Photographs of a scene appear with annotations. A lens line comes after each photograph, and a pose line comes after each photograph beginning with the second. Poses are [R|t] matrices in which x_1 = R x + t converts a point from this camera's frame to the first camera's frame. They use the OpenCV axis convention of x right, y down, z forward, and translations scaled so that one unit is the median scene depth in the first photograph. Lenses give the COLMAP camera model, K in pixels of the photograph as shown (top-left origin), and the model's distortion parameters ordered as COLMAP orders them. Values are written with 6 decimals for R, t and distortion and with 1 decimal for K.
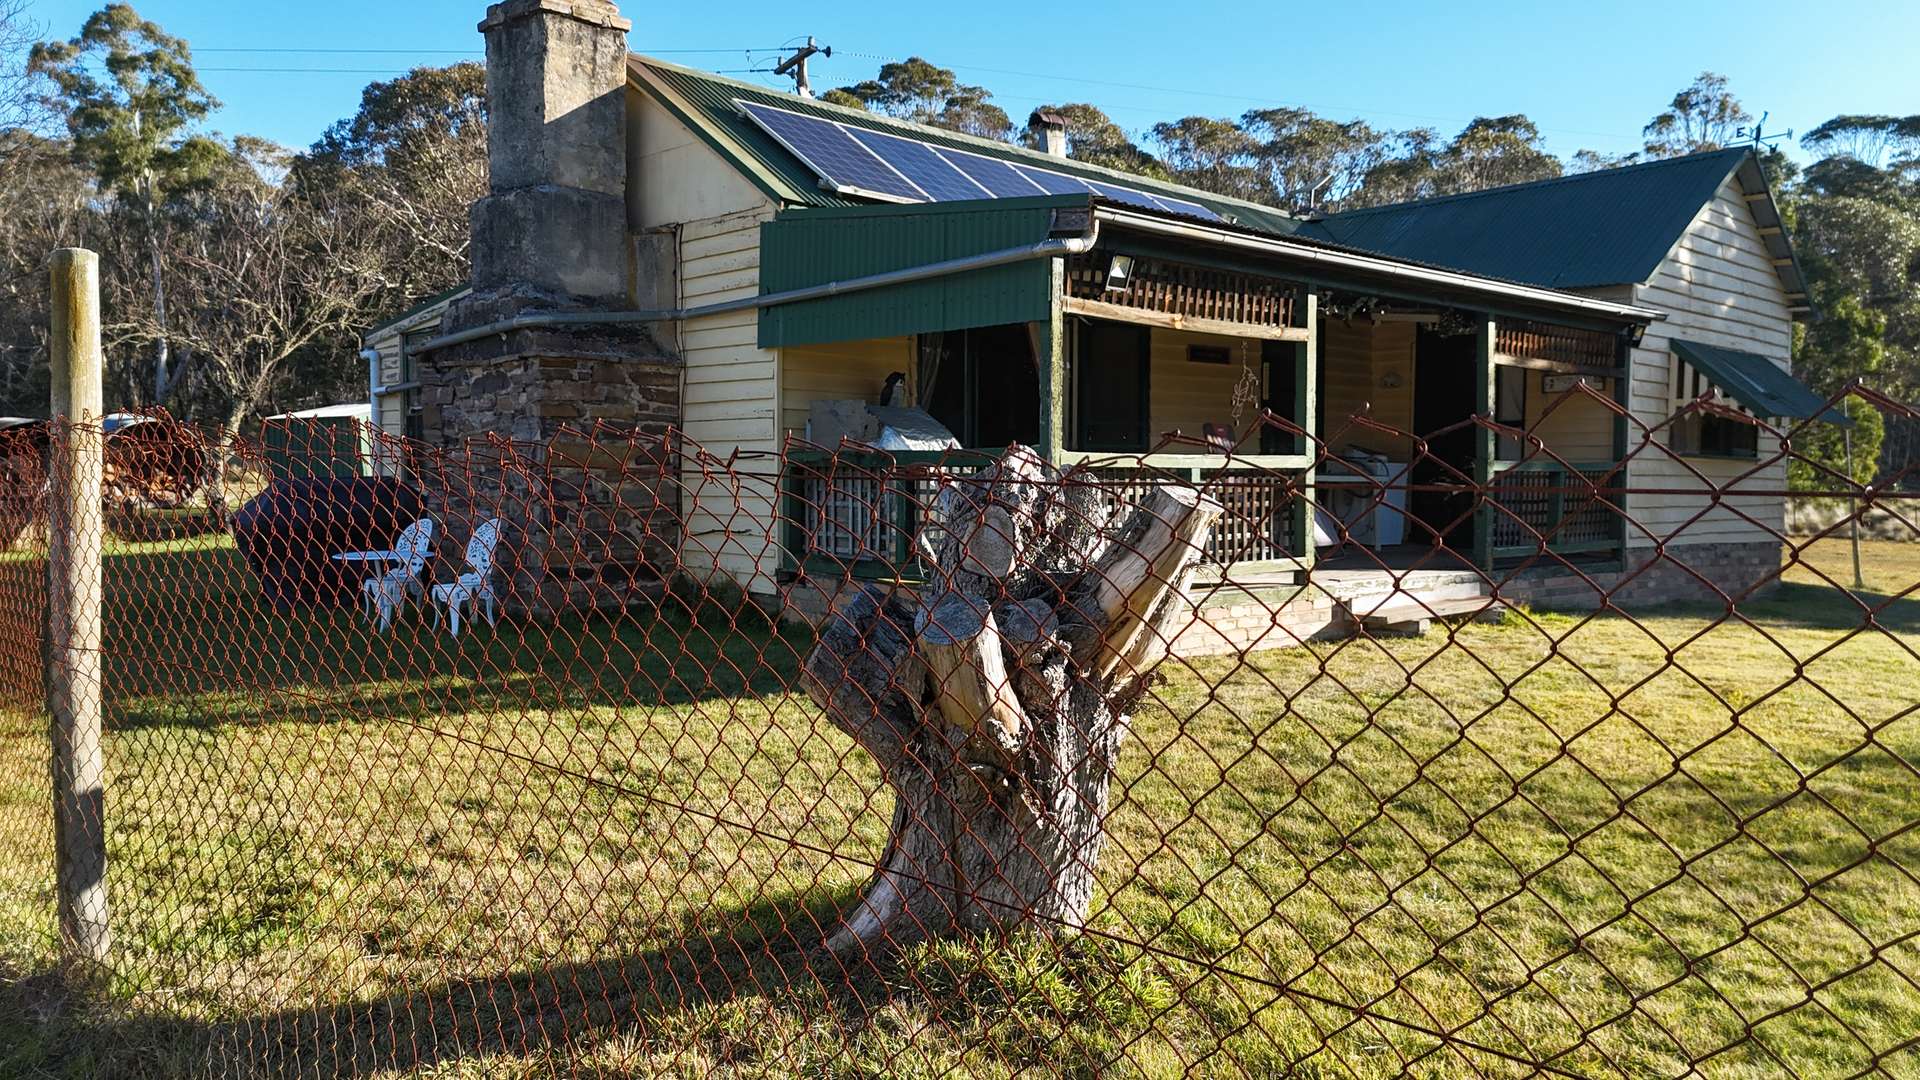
lens RADIAL K [[1399.0, 0, 957.6], [0, 1399.0, 544.1], [0, 0, 1]] dist [0.081740, -0.078395]
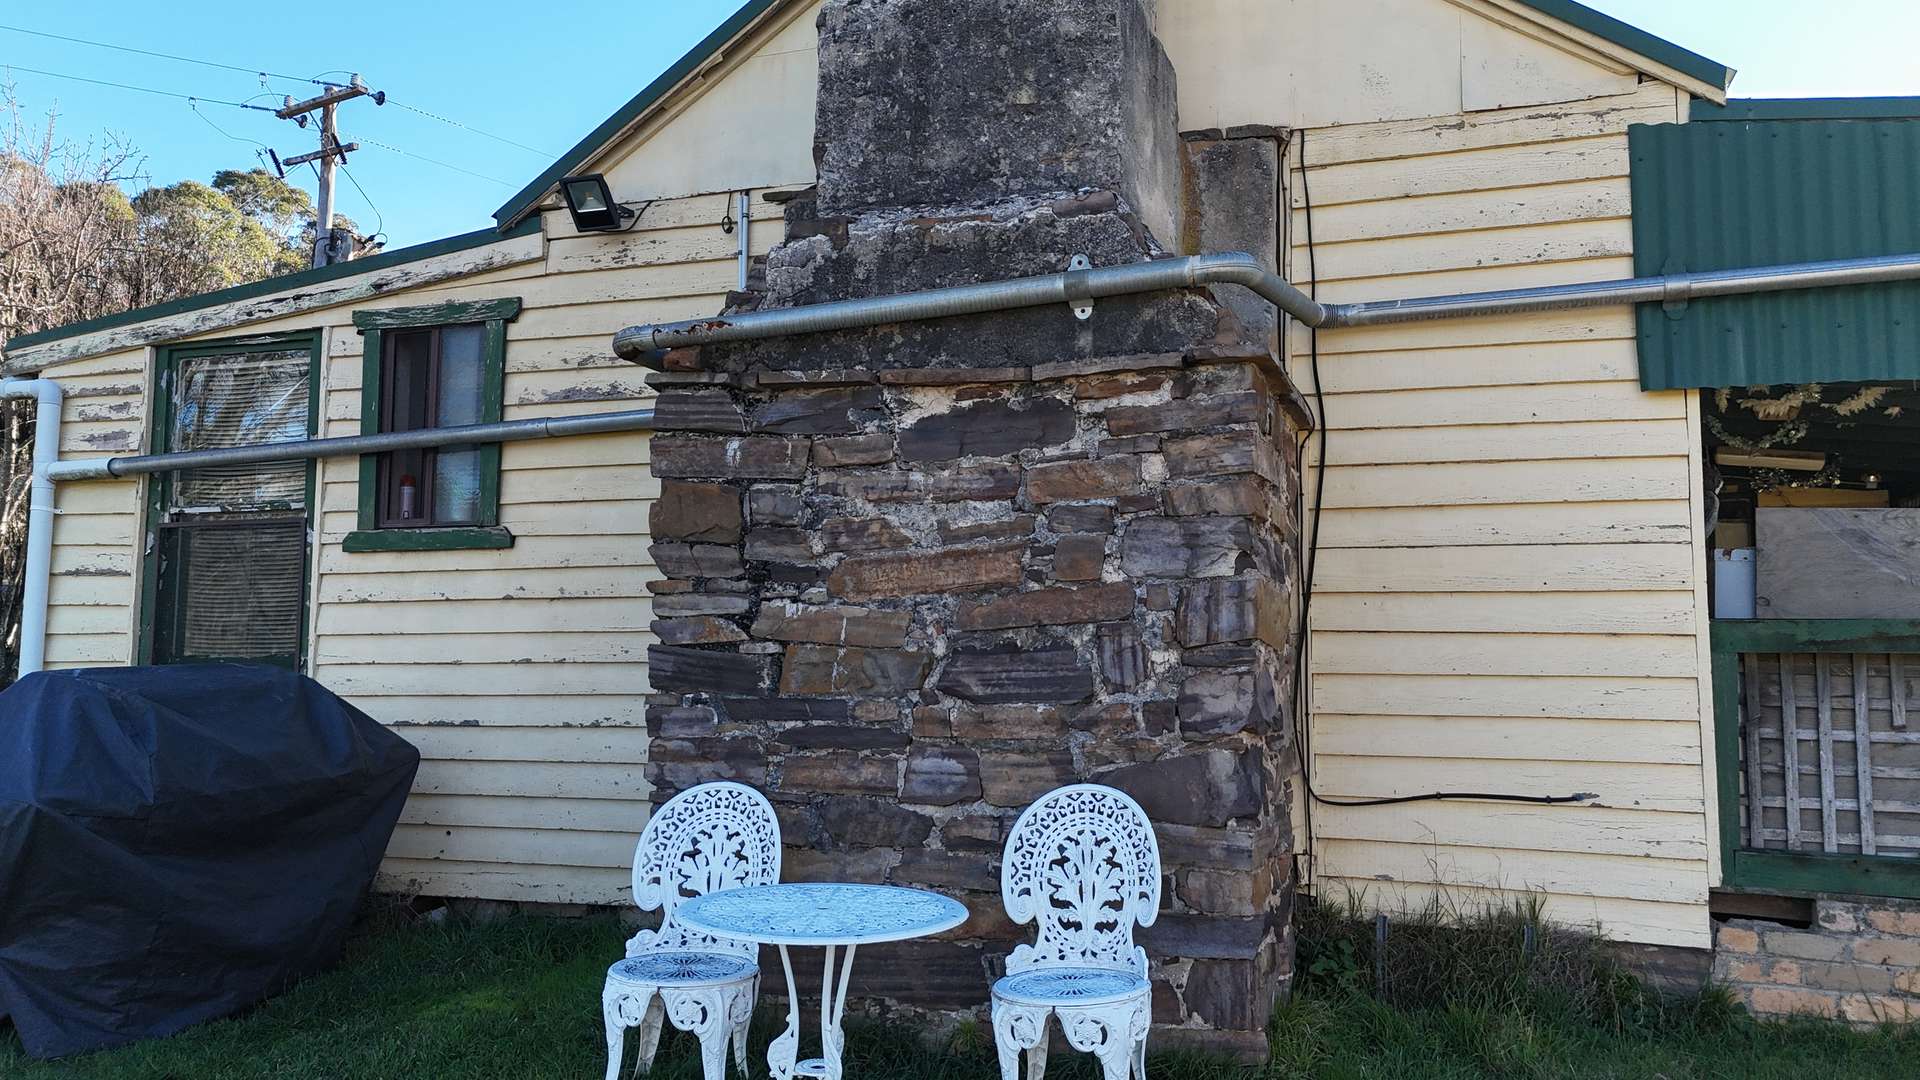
lens RADIAL K [[1399.0, 0, 960.9], [0, 1399.0, 536.9], [0, 0, 1]] dist [0.081740, -0.078395]
pose [[0.881115, 0.047952, 0.470464, -0.494081], [0.015208, 0.991458, -0.129537, -0.033038], [-0.472657, 0.121292, 0.872859, 0.639445]]
